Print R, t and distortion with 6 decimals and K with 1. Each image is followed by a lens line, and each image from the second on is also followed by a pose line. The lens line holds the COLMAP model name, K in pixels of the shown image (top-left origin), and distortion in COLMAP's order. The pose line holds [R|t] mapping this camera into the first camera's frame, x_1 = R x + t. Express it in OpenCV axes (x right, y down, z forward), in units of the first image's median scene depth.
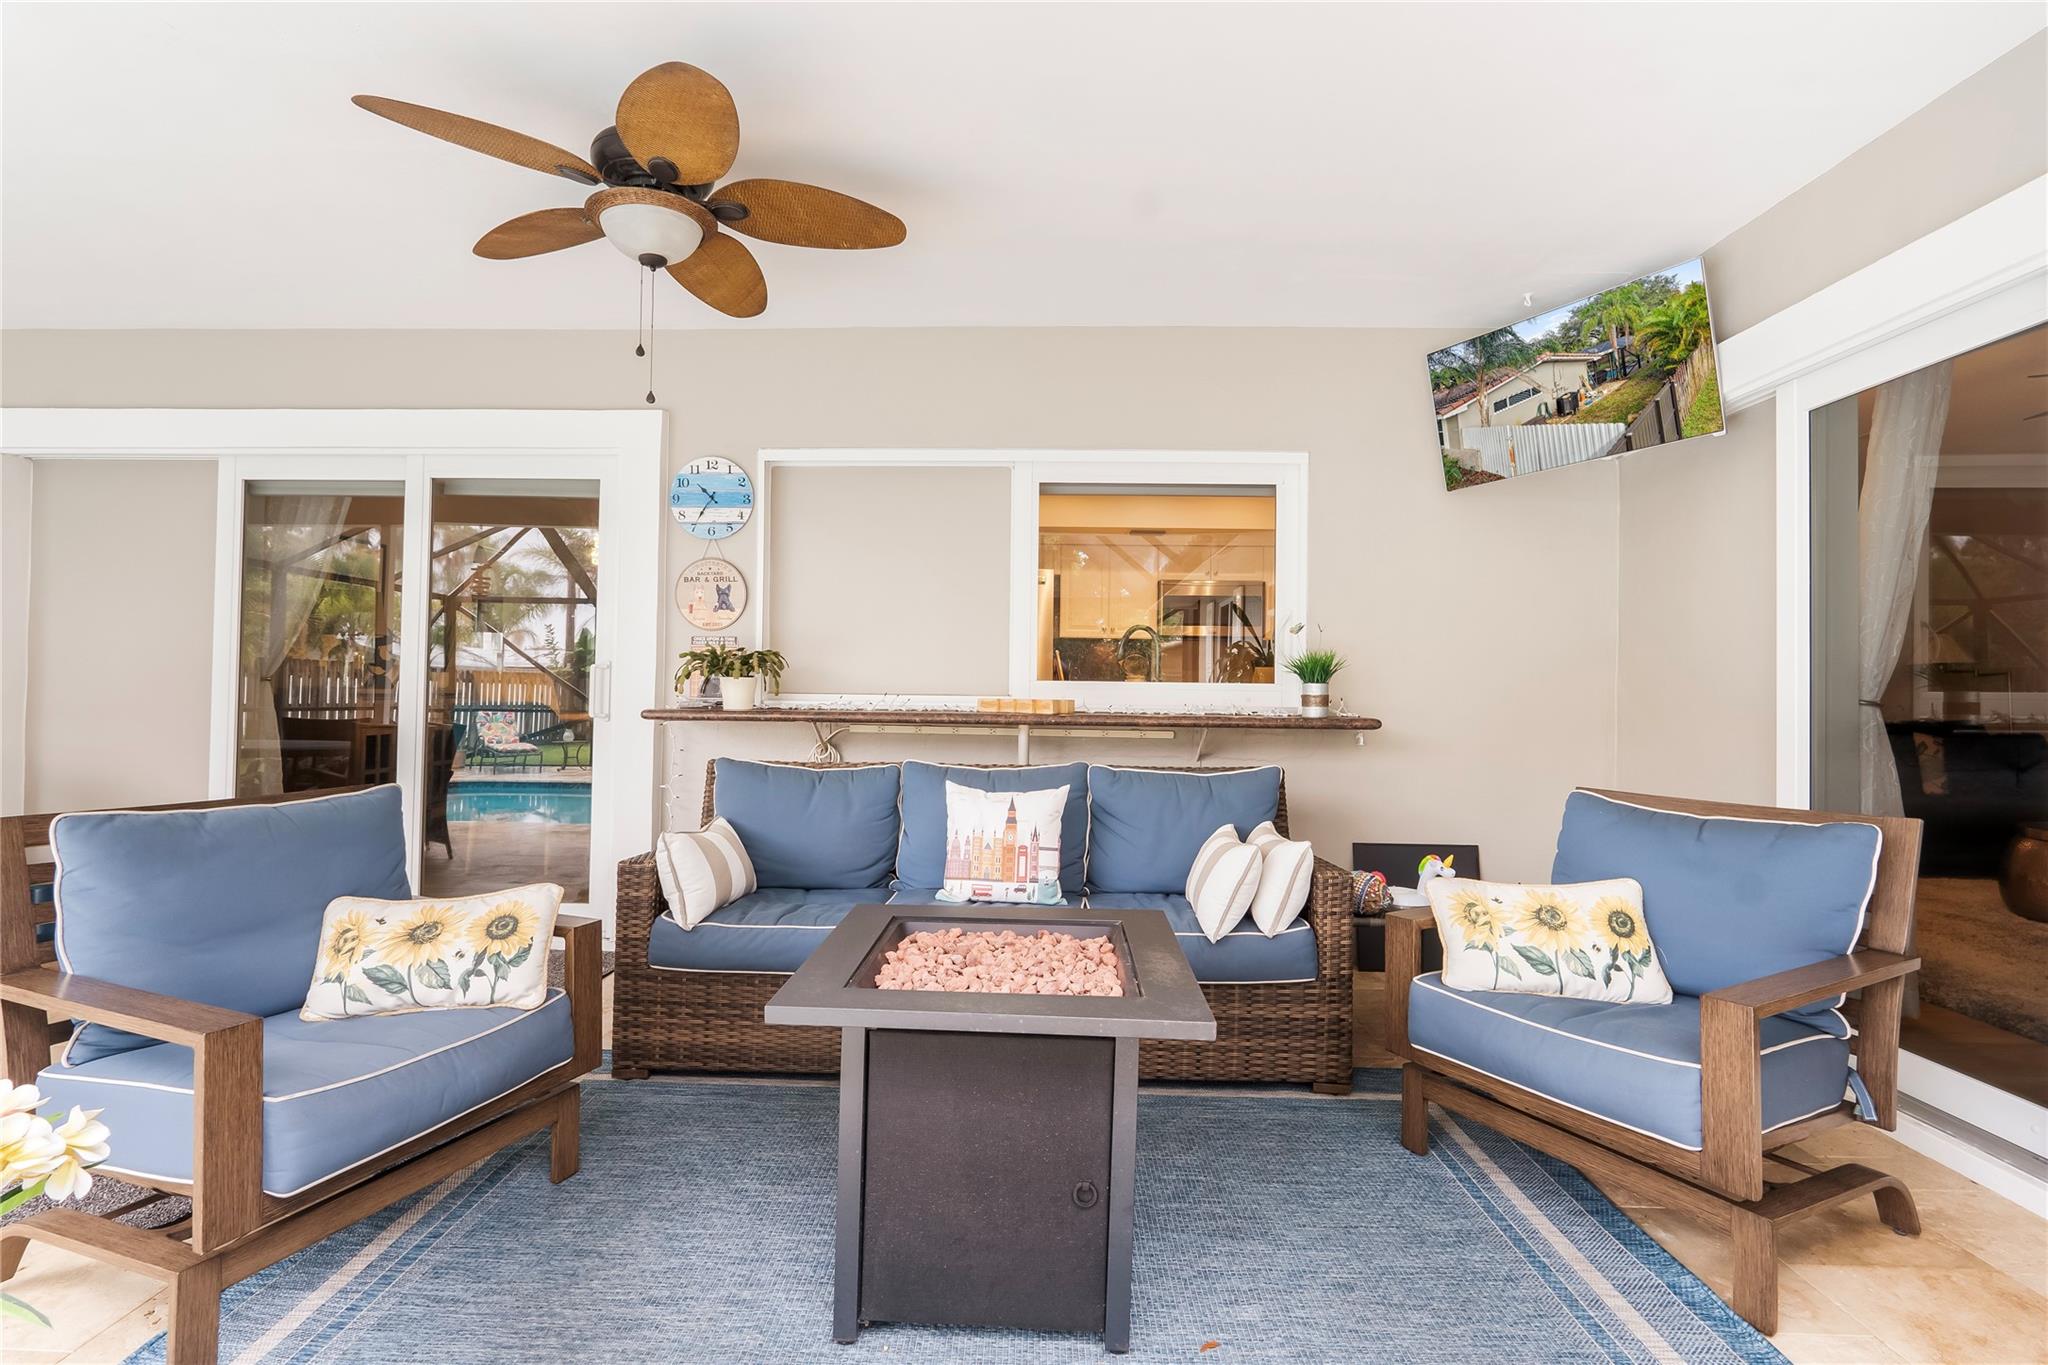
lens RADIAL K [[948.7, 0, 1023.6], [0, 948.7, 671.2], [0, 0, 1]] dist [-0.010489, -0.000245]
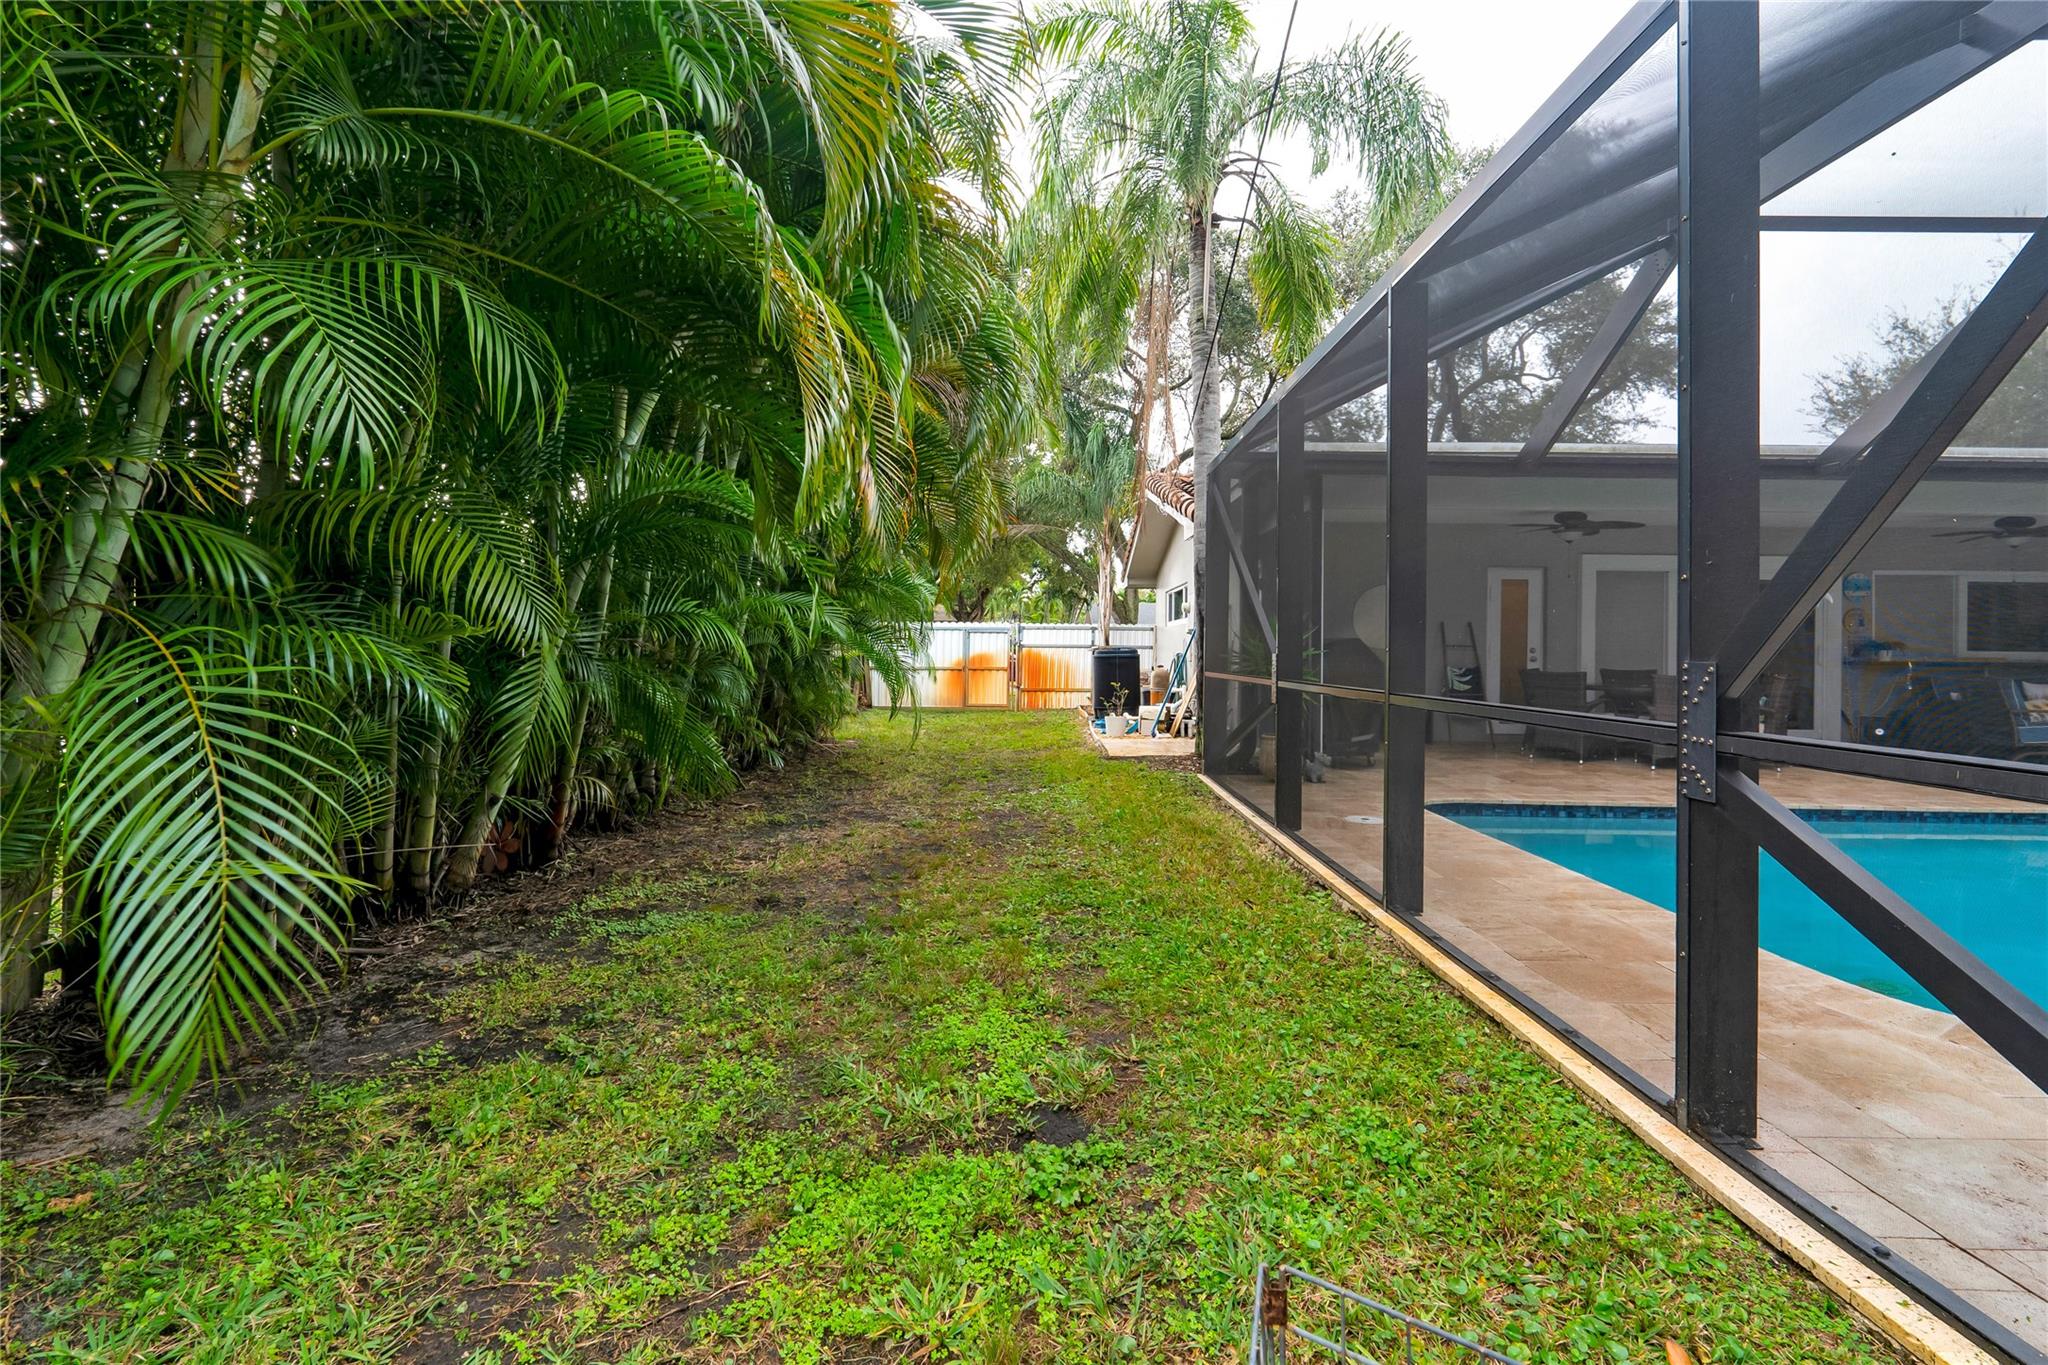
lens RADIAL K [[948.2, 0, 1024.9], [0, 948.2, 647.9], [0, 0, 1]] dist [0.000001, -0.000083]
pose [[0.999660, -0.002794, 0.025935, -2.906653], [0.002487, 0.999926, 0.011893, -0.040864], [-0.025967, -0.011824, 0.999593, -1.784703]]
